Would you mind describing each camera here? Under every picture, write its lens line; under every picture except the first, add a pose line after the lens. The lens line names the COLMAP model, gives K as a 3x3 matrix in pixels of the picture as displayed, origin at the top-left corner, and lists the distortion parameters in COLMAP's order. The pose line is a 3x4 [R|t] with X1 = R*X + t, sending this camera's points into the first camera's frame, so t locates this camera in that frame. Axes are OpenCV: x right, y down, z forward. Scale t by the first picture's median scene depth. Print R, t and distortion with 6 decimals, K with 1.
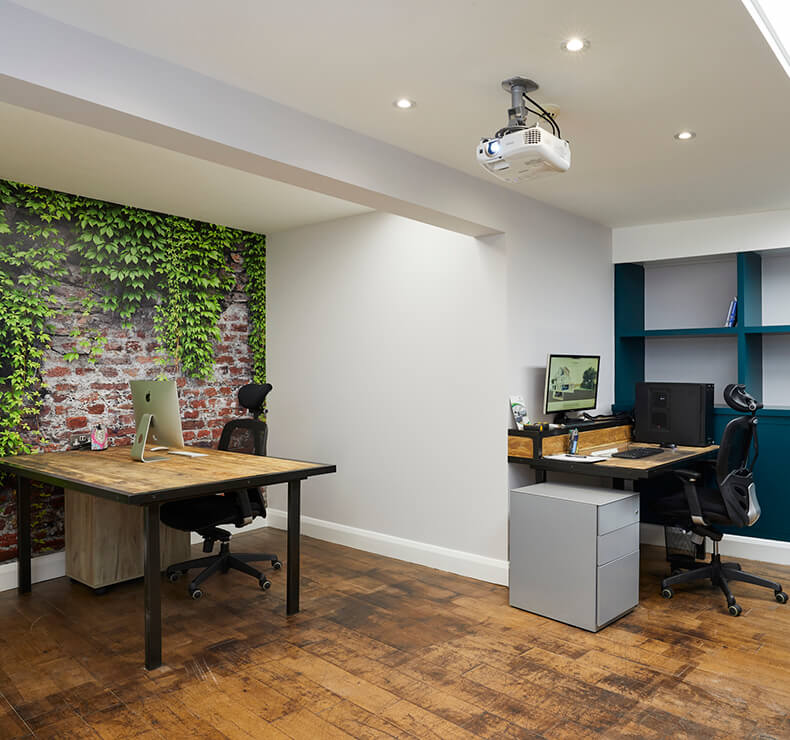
lens RADIAL K [[623.3, 0, 478.0], [0, 623.3, 375.0], [0, 0, 1]] dist [-0.024325, 0.010709]
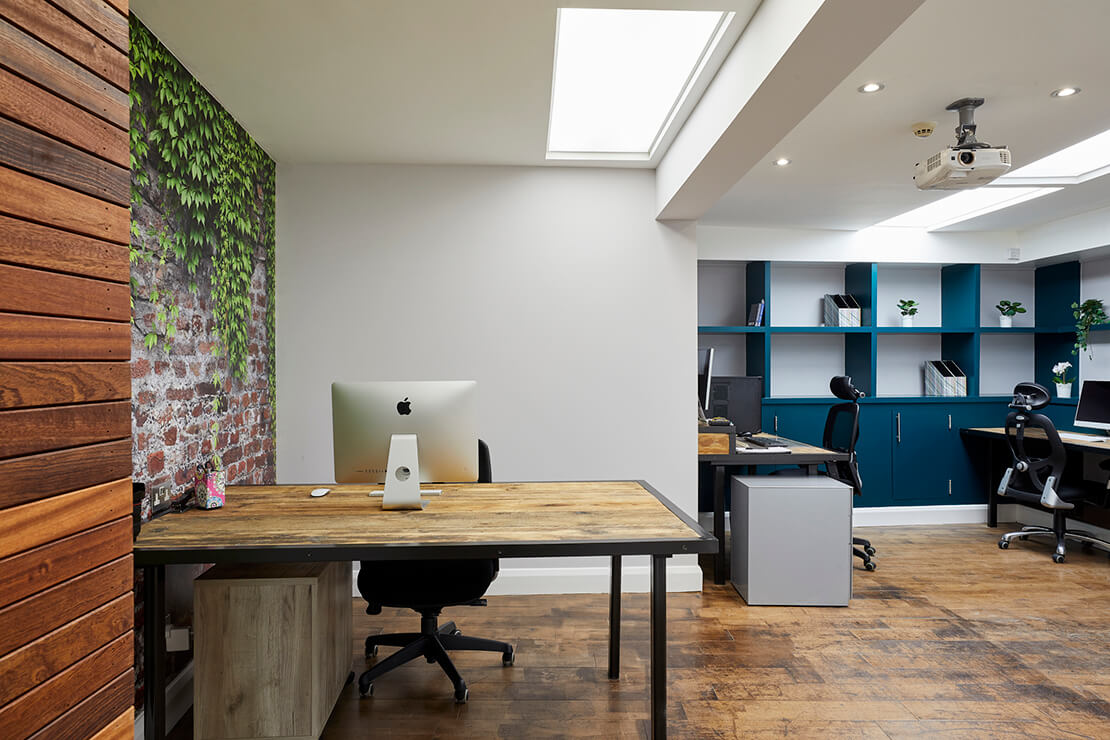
lens RADIAL K [[676.0, 0, 571.3], [0, 676.0, 369.6], [0, 0, 1]] dist [-0.008551, 0.013154]
pose [[0.769411, -0.004956, 0.638734, -0.757760], [0.007431, 0.999972, -0.001192, -0.000373], [-0.638710, 0.005663, 0.769426, 0.323197]]
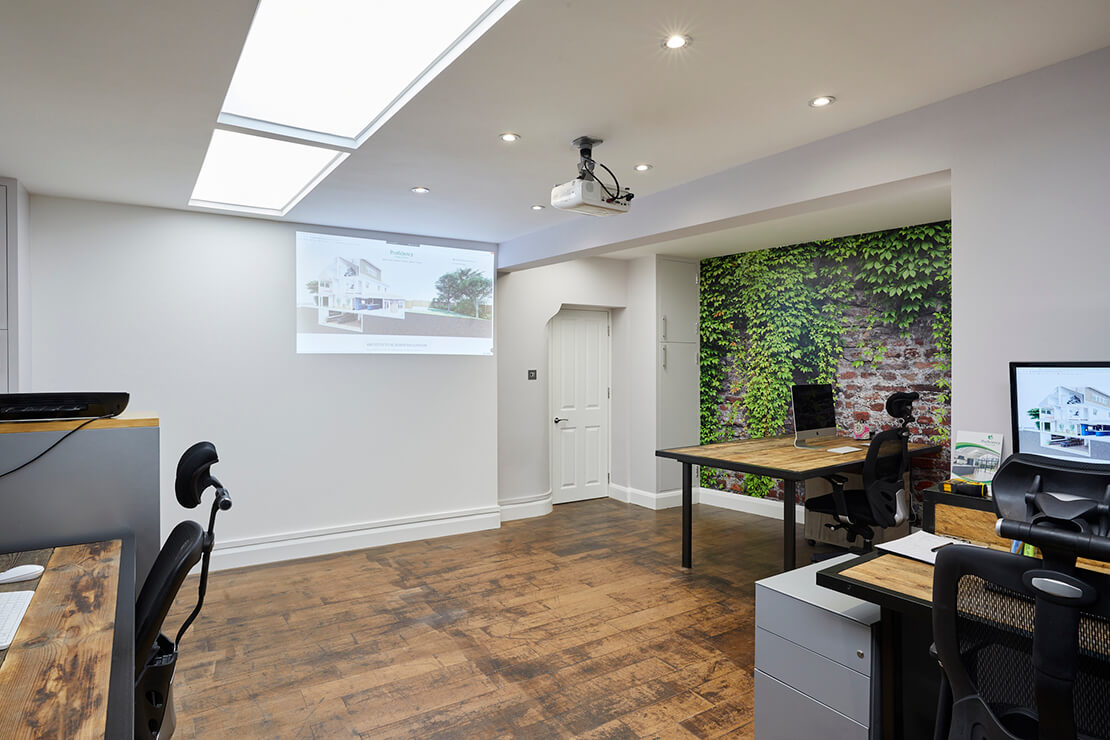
lens RADIAL K [[638.1, 0, 560.2], [0, 638.1, 367.6], [0, 0, 1]] dist [-0.026175, -0.000570]
pose [[-0.290327, 0.010345, -0.956872, 0.764840], [-0.004178, 0.999918, 0.012078, -0.034464], [0.956918, 0.007505, -0.290260, 0.801272]]
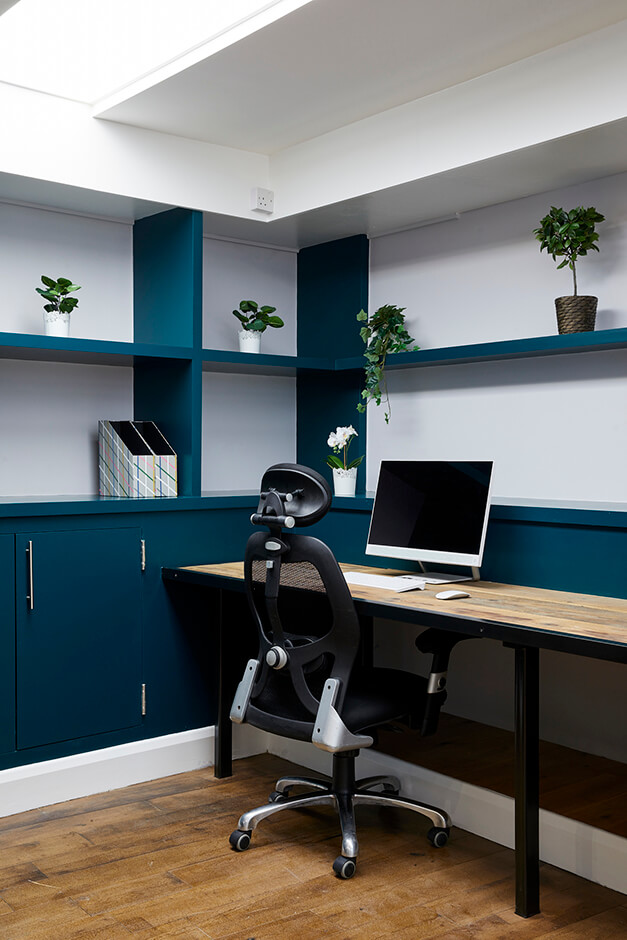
lens RADIAL K [[1087.2, 0, 293.5], [0, 1087.2, 419.5], [0, 0, 1]] dist [0.072315, 0.000000]
pose [[0.269814, 0.027532, 0.962519, -0.170930], [0.005973, 0.999524, -0.030264, 0.018656], [-0.962894, 0.013915, 0.269521, 0.498600]]
